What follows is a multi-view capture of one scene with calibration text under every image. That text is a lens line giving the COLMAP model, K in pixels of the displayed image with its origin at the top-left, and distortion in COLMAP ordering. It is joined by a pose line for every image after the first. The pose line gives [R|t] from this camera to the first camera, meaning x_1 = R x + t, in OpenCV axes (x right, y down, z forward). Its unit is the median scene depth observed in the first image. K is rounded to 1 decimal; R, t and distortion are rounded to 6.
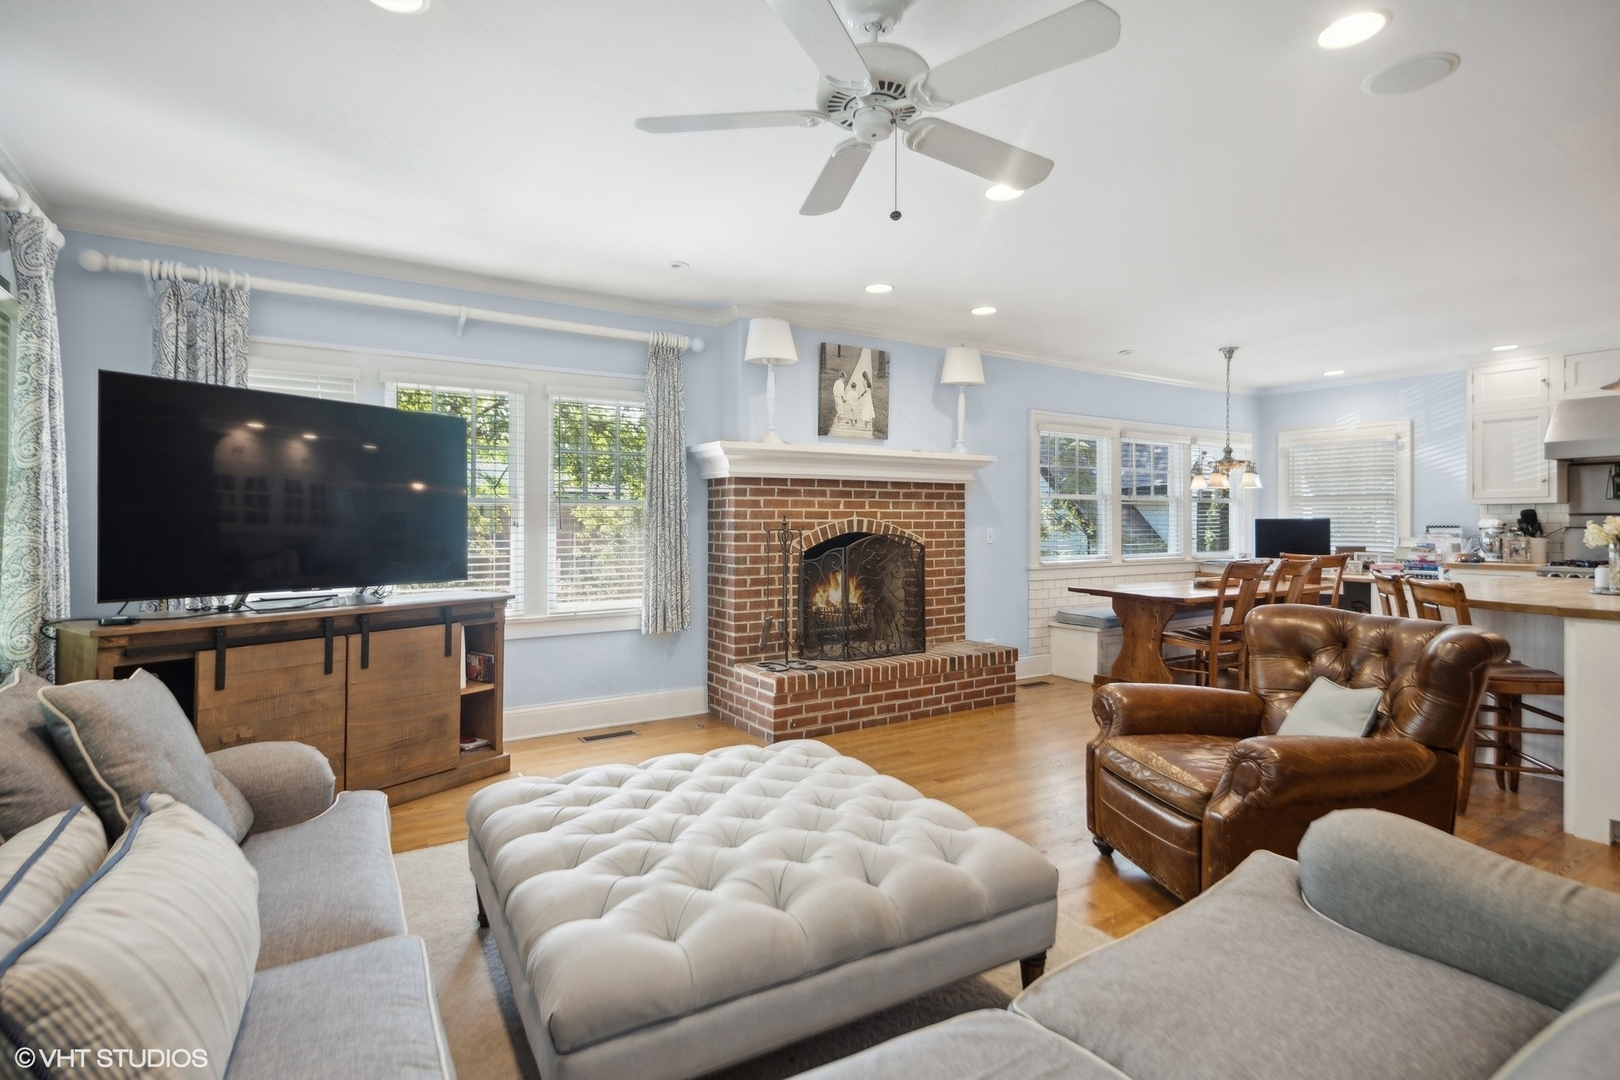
lens RADIAL K [[790.3, 0, 814.1], [0, 790.3, 524.4], [0, 0, 1]] dist [0.004508, 0.000210]
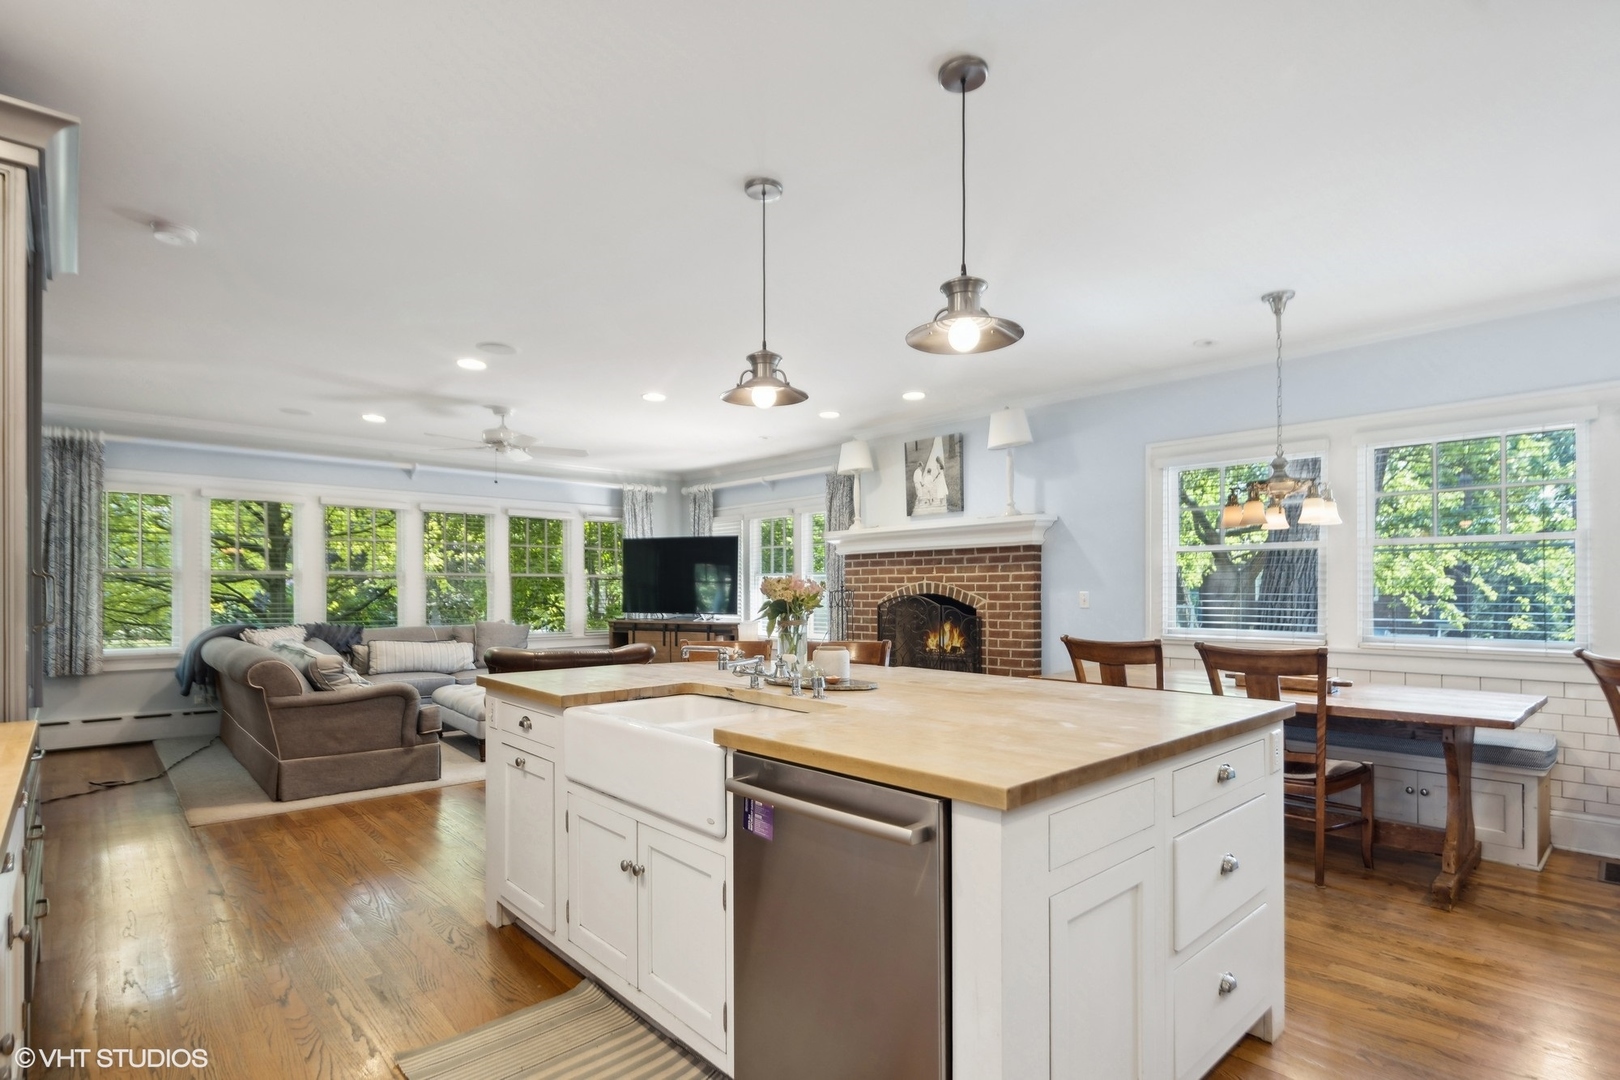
lens RADIAL K [[790.3, 0, 801.5], [0, 790.3, 590.8], [0, 0, 1]] dist [0.004508, 0.000210]
pose [[0.172446, 0.000041, -0.985019, 1.181962], [-0.003527, 0.999994, -0.000575, 0.006949], [0.985013, 0.003573, 0.172445, 0.597620]]
